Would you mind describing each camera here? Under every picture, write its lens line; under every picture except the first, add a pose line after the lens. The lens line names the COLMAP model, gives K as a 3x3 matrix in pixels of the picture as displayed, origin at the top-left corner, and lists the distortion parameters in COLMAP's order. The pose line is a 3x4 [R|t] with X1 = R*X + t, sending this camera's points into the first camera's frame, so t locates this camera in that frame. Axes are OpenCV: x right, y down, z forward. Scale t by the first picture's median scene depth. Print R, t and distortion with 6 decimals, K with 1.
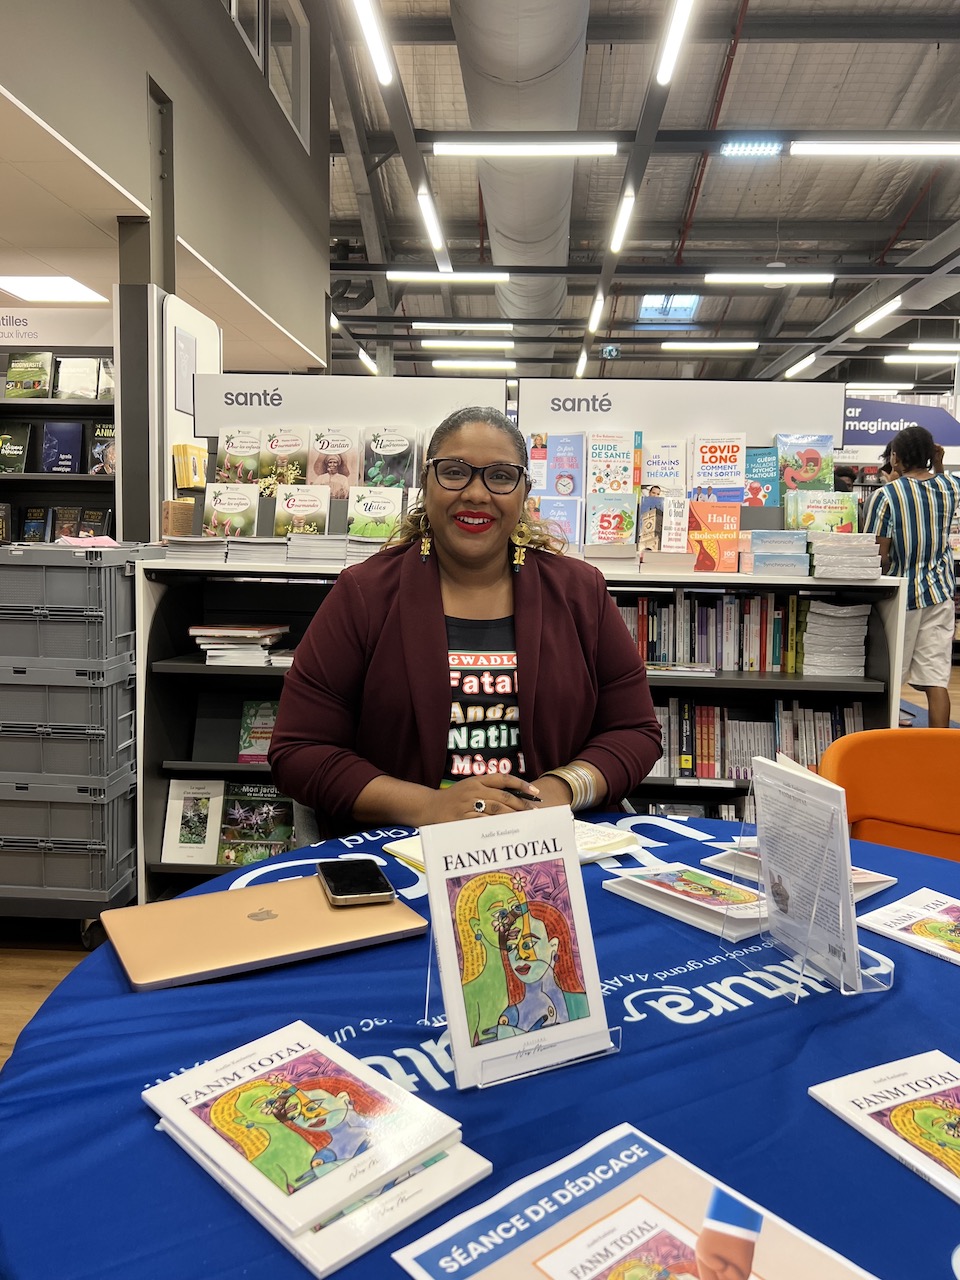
lens RADIAL K [[952.2, 0, 480.0], [0, 952.2, 640.0], [0, 0, 1]] dist [0.062849, -0.085868]
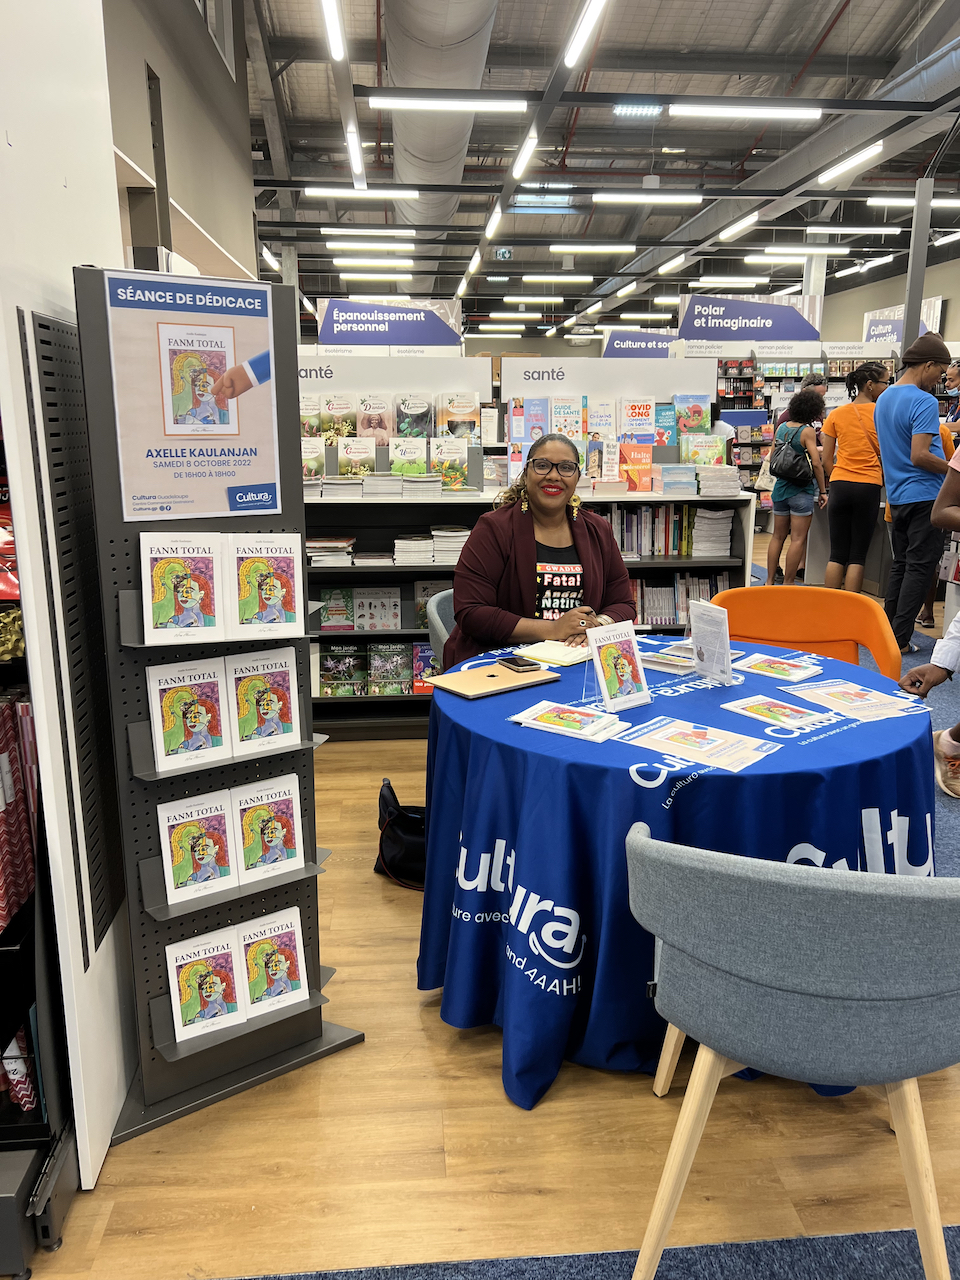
lens RADIAL K [[952.2, 0, 480.0], [0, 952.2, 640.0], [0, 0, 1]] dist [0.062849, -0.085868]
pose [[0.990665, -0.051724, 0.126128, -0.202615], [0.035018, 0.990732, 0.131241, -0.043479], [-0.131748, -0.125600, 0.983294, -0.486969]]
